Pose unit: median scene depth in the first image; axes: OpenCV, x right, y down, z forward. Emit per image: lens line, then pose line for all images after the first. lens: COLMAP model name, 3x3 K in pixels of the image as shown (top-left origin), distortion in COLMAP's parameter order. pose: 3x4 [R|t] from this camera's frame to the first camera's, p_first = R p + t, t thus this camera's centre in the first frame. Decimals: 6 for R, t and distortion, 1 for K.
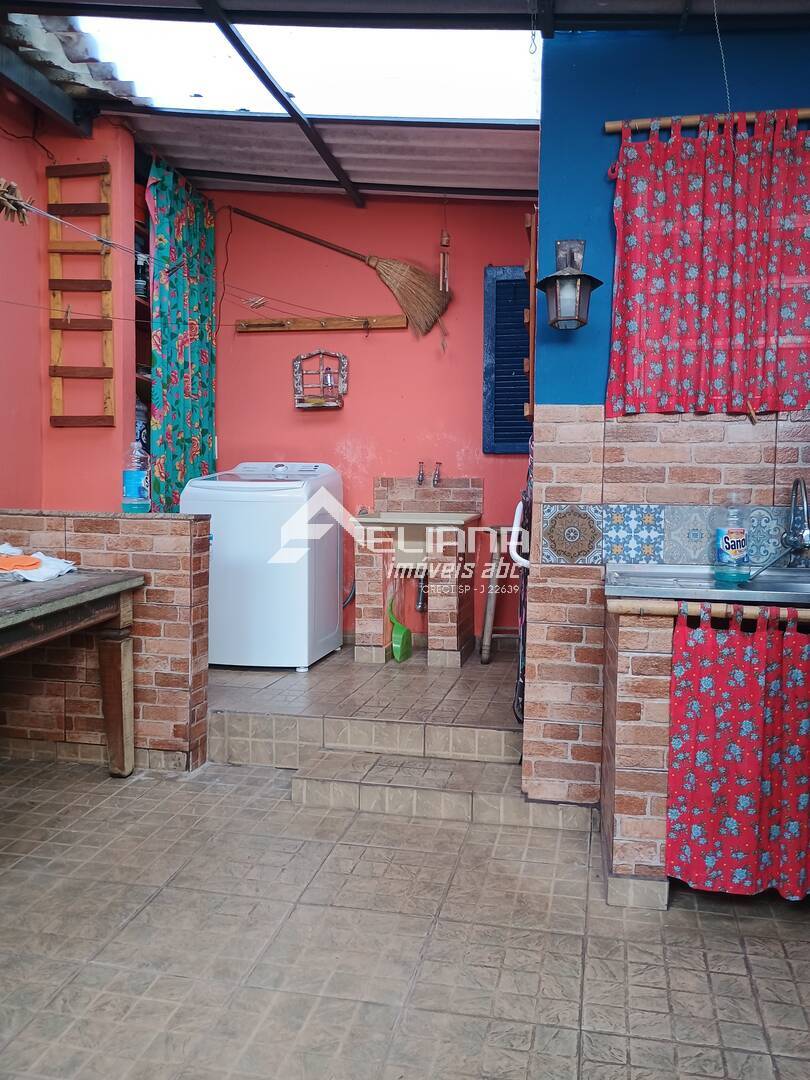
lens RADIAL K [[925.2, 0, 423.9], [0, 925.2, 545.3], [0, 0, 1]] dist [0.045396, -0.063161]
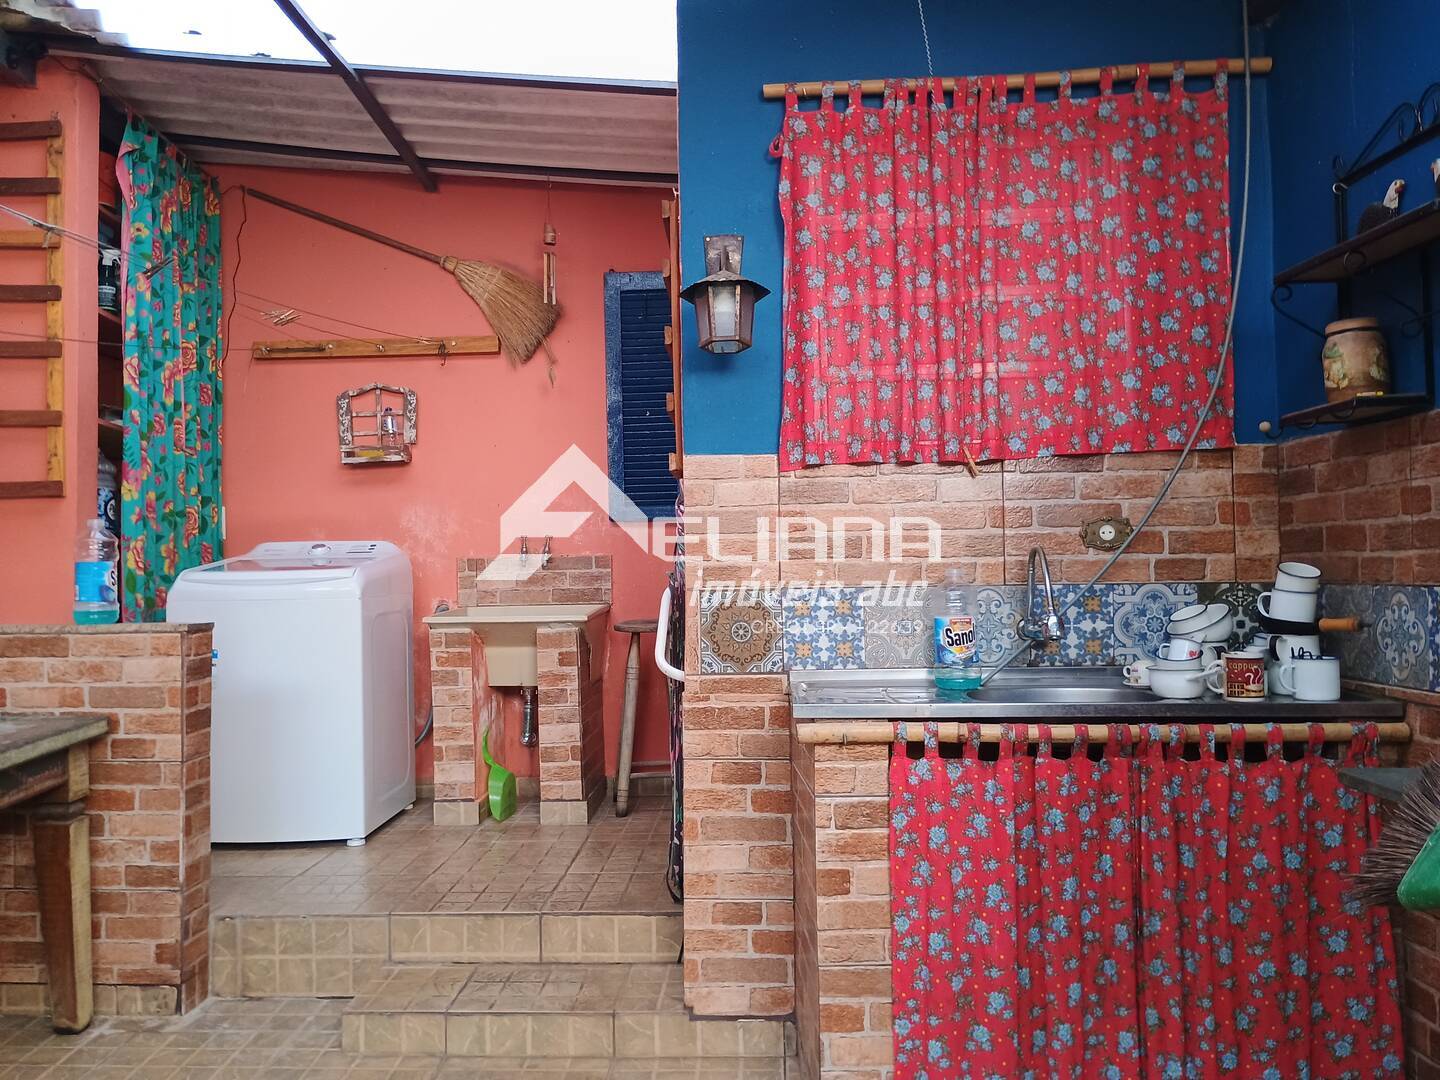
lens RADIAL K [[1241.5, 0, 733.5], [0, 1241.5, 528.7], [0, 0, 1]] dist [0.008600, -0.020430]
pose [[0.985770, -0.024915, 0.166241, -0.003954], [0.039879, 0.995384, -0.087295, -0.007137], [-0.163299, 0.092682, 0.982214, 0.038643]]
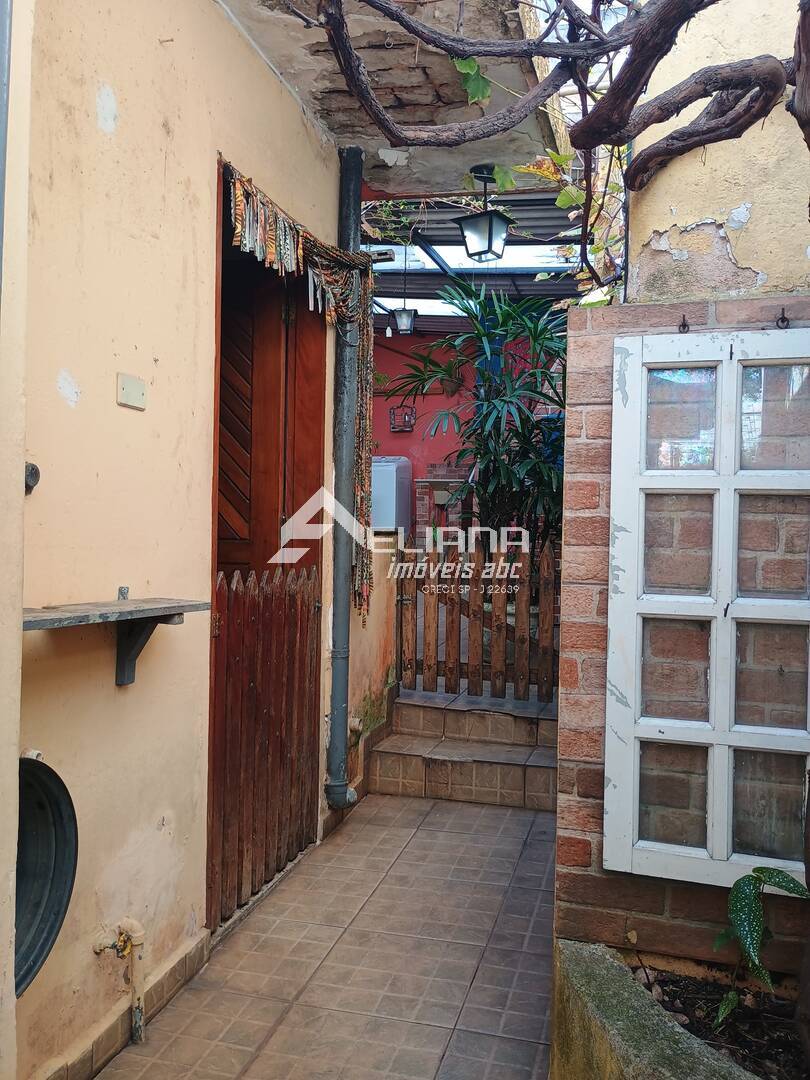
lens RADIAL K [[925.2, 0, 423.9], [0, 925.2, 545.3], [0, 0, 1]] dist [0.045396, -0.063161]
pose [[0.994772, 0.006309, -0.101927, 0.212060], [-0.009923, 0.999338, -0.034993, 0.255240], [0.101639, 0.035822, 0.994176, -1.495225]]
